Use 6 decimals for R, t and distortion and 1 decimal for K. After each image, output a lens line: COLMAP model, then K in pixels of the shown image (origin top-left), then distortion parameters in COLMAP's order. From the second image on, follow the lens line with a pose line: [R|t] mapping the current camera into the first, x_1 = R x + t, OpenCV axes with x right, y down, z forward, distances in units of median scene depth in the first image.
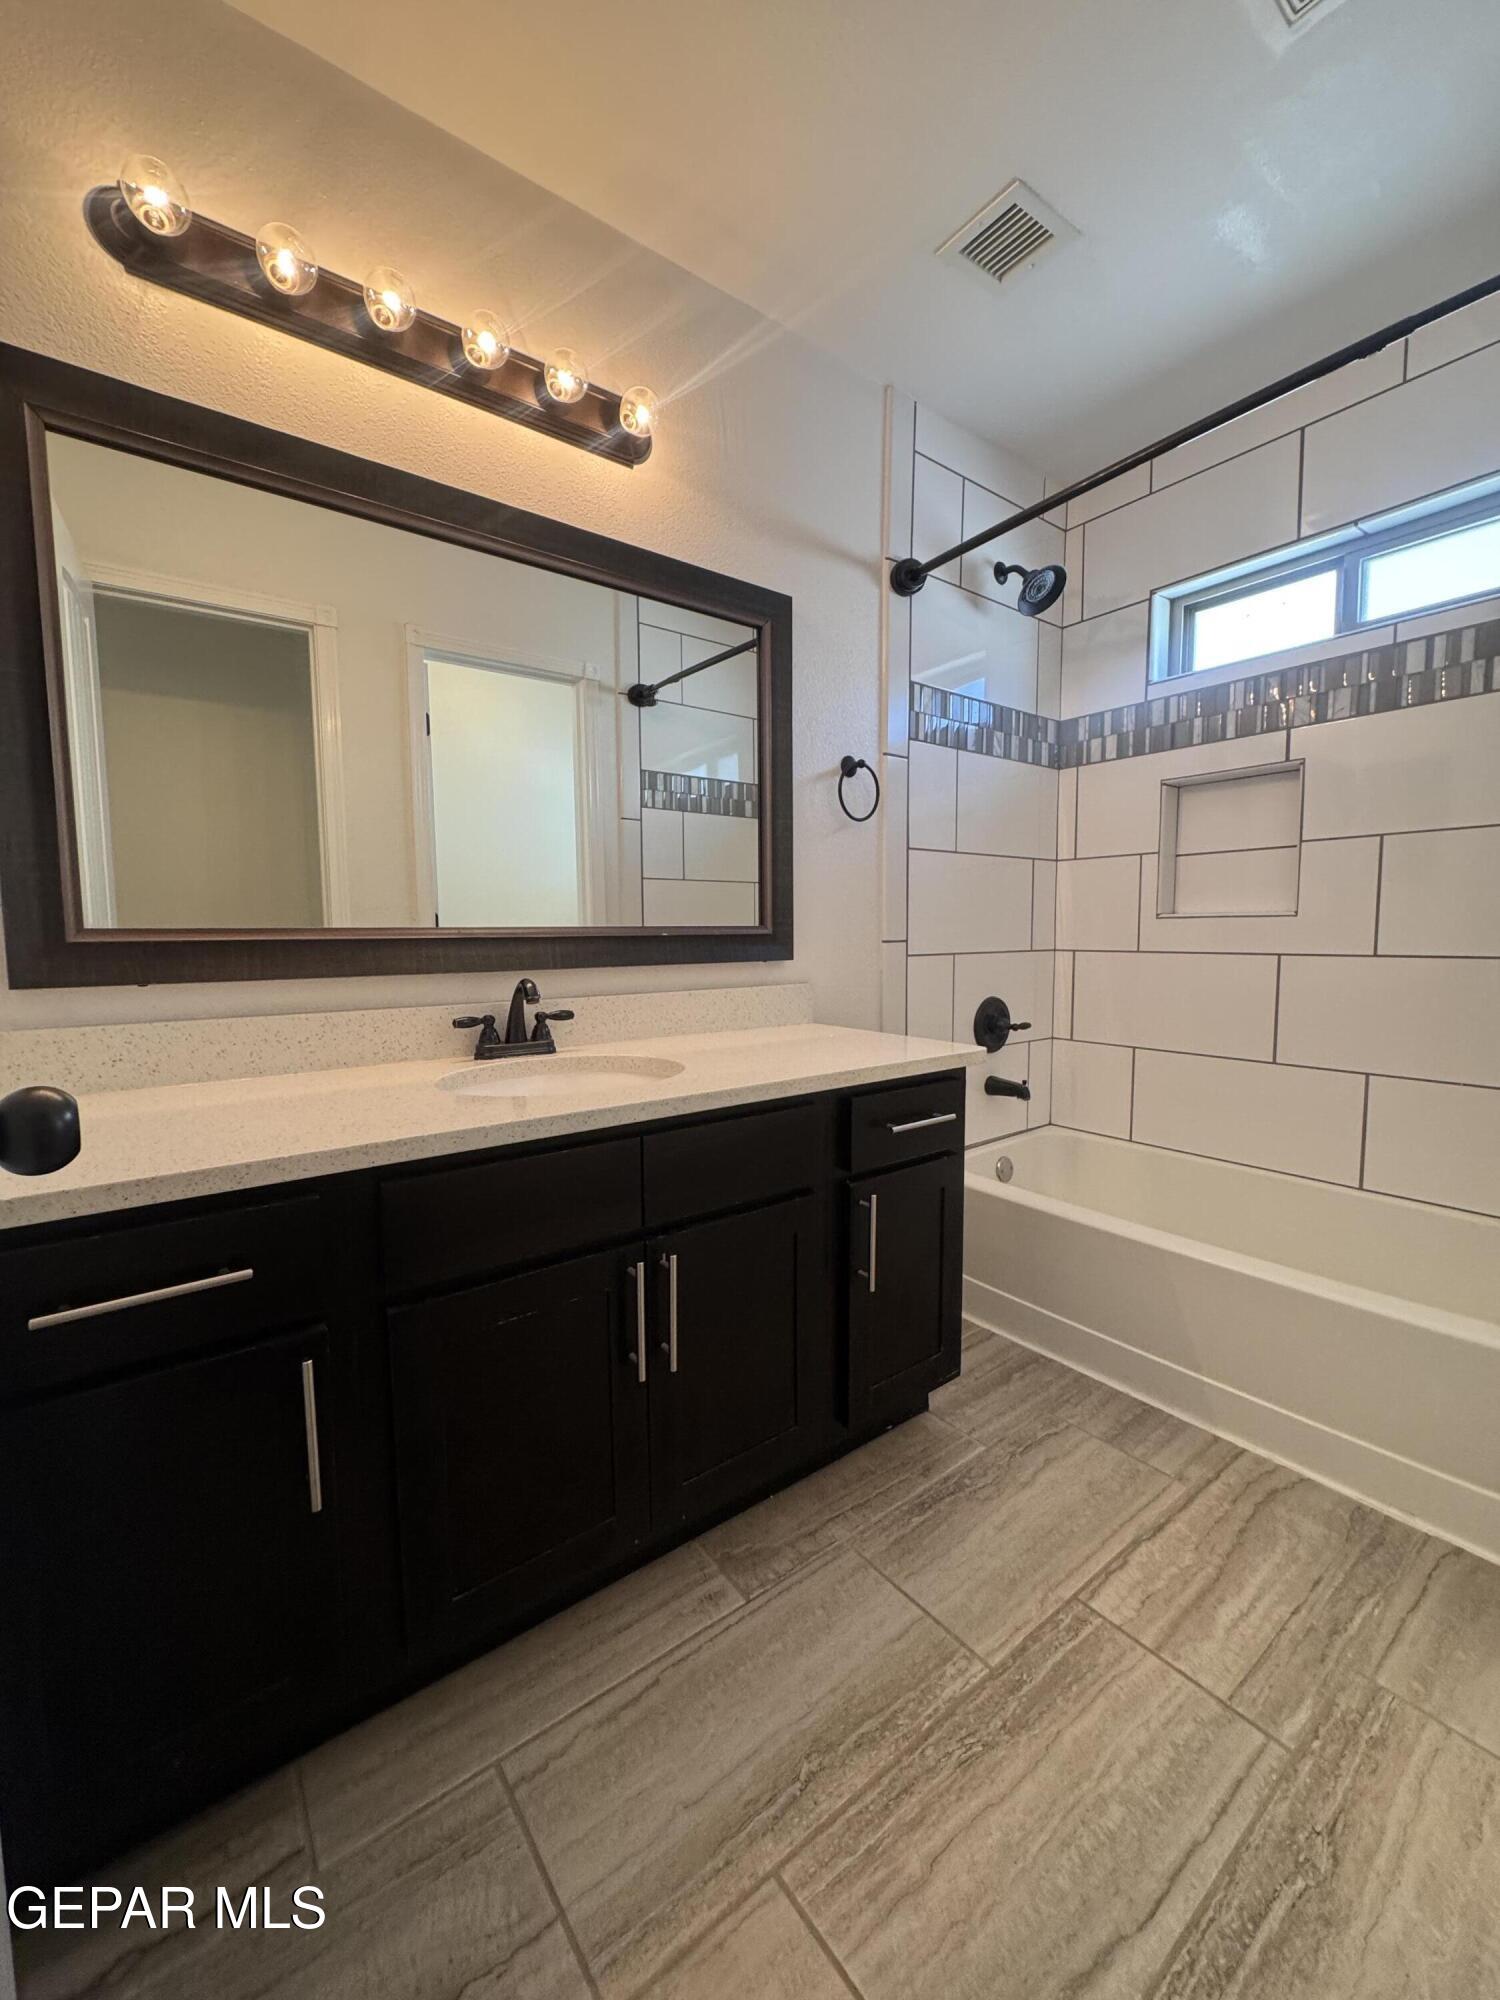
lens RADIAL K [[790.1, 0, 765.4], [0, 790.1, 1003.1], [0, 0, 1]] dist [0.005473, -0.001167]
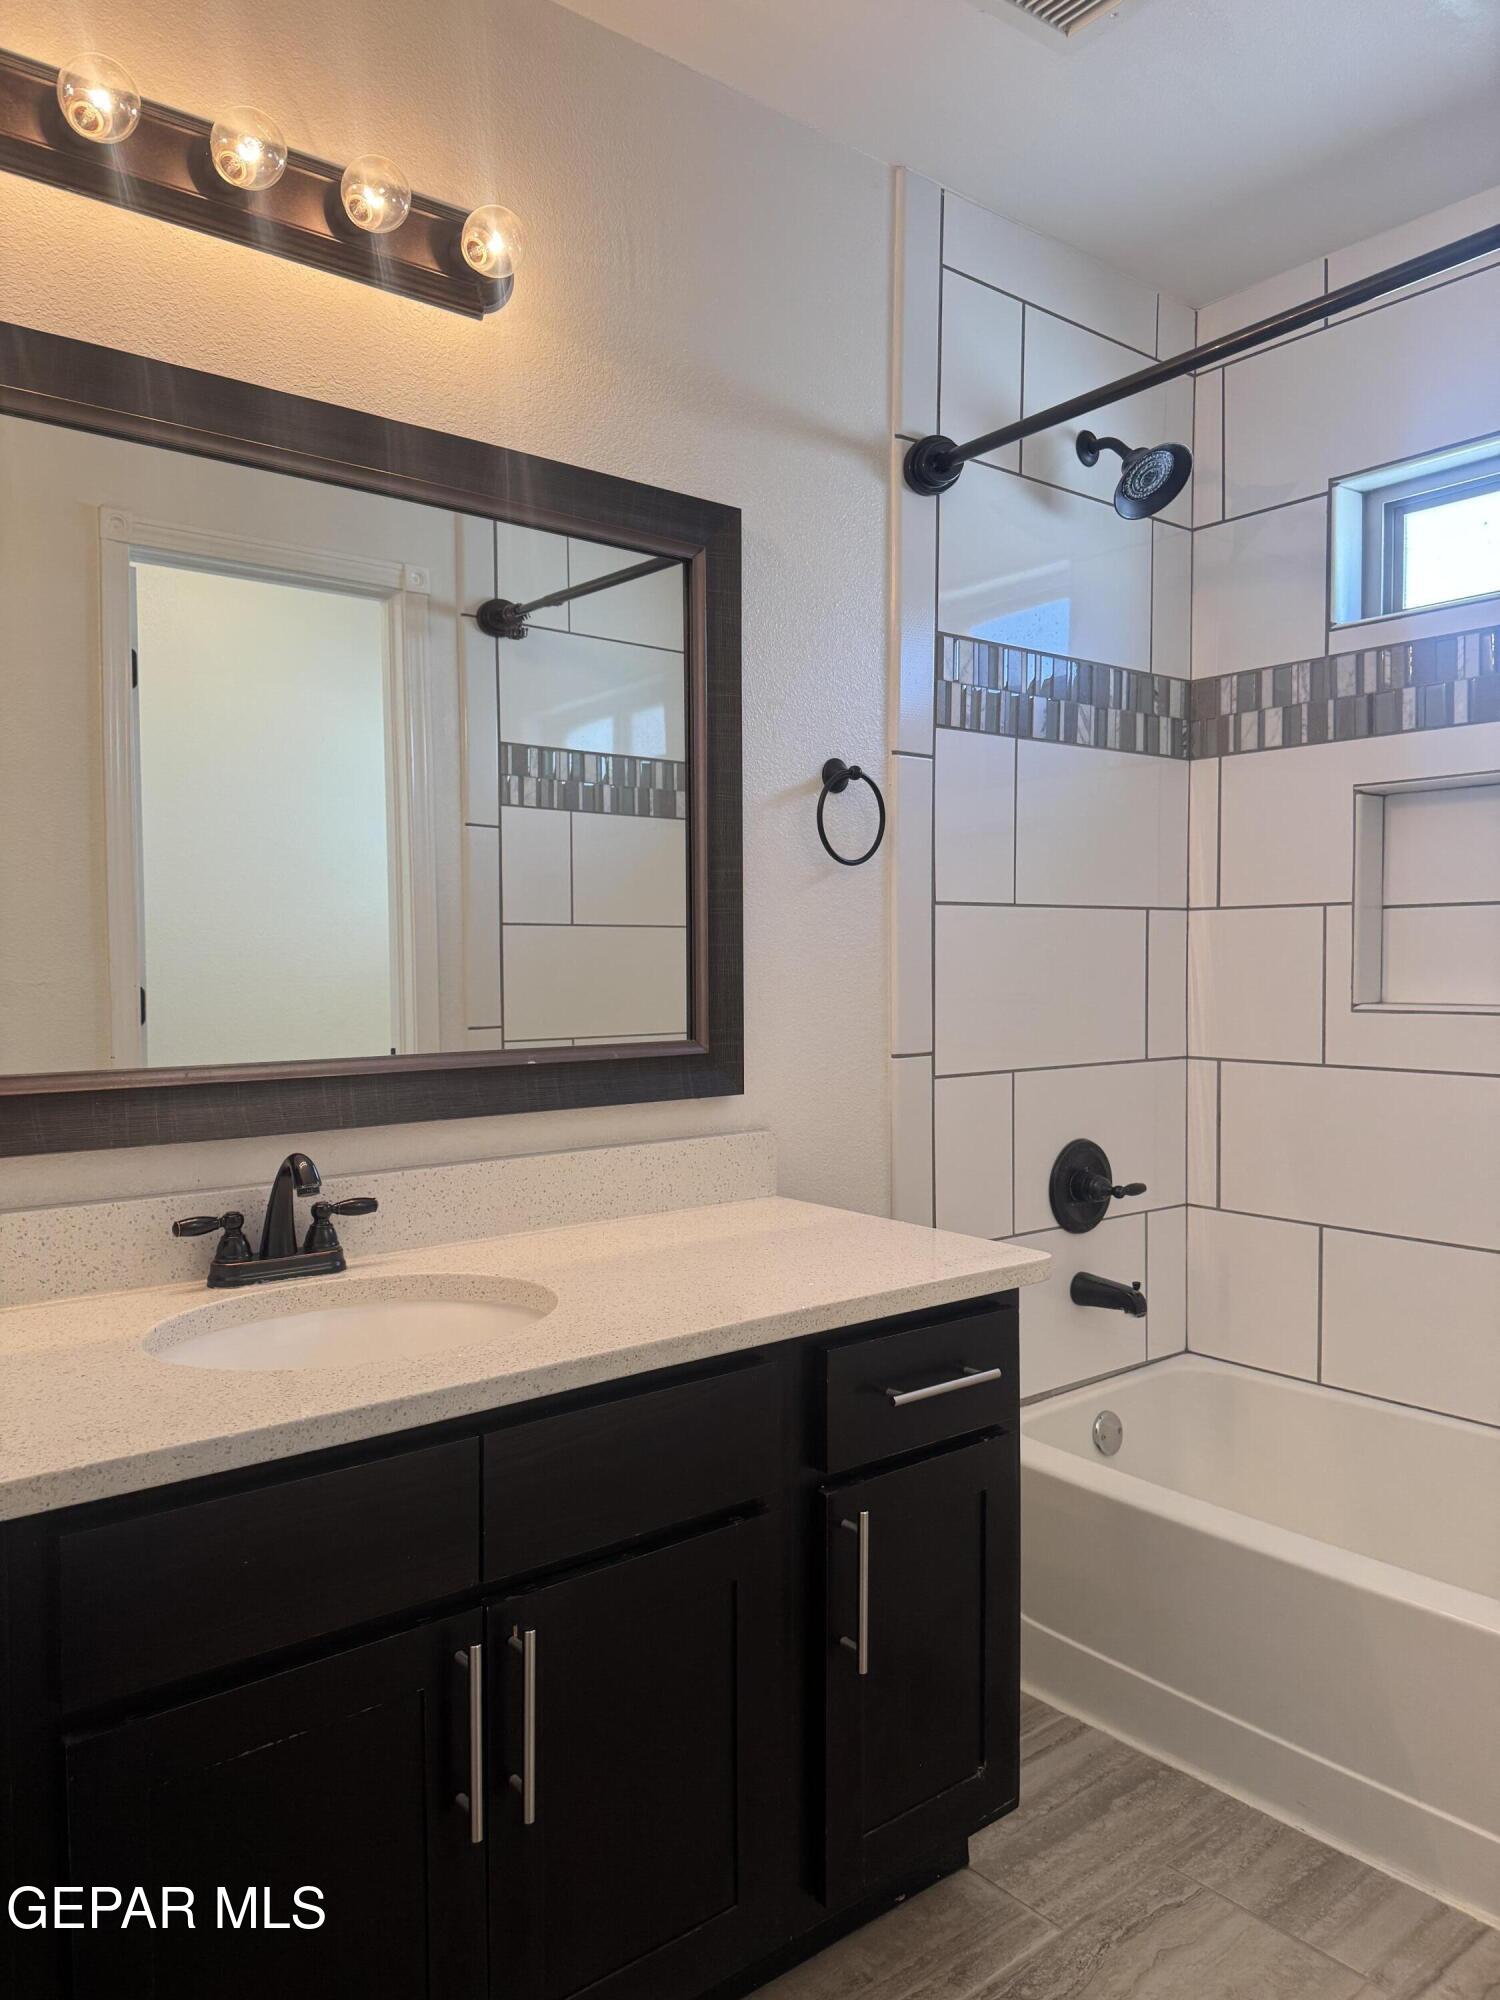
lens RADIAL K [[1391.4, 0, 756.2], [0, 1391.4, 1019.7], [0, 0, 1]] dist [0.061417, -0.071124]
pose [[0.999743, 0.000886, 0.022665, 0.021636], [0.000201, 0.998852, -0.047907, -0.064360], [-0.022682, 0.047900, 0.998595, -0.075824]]
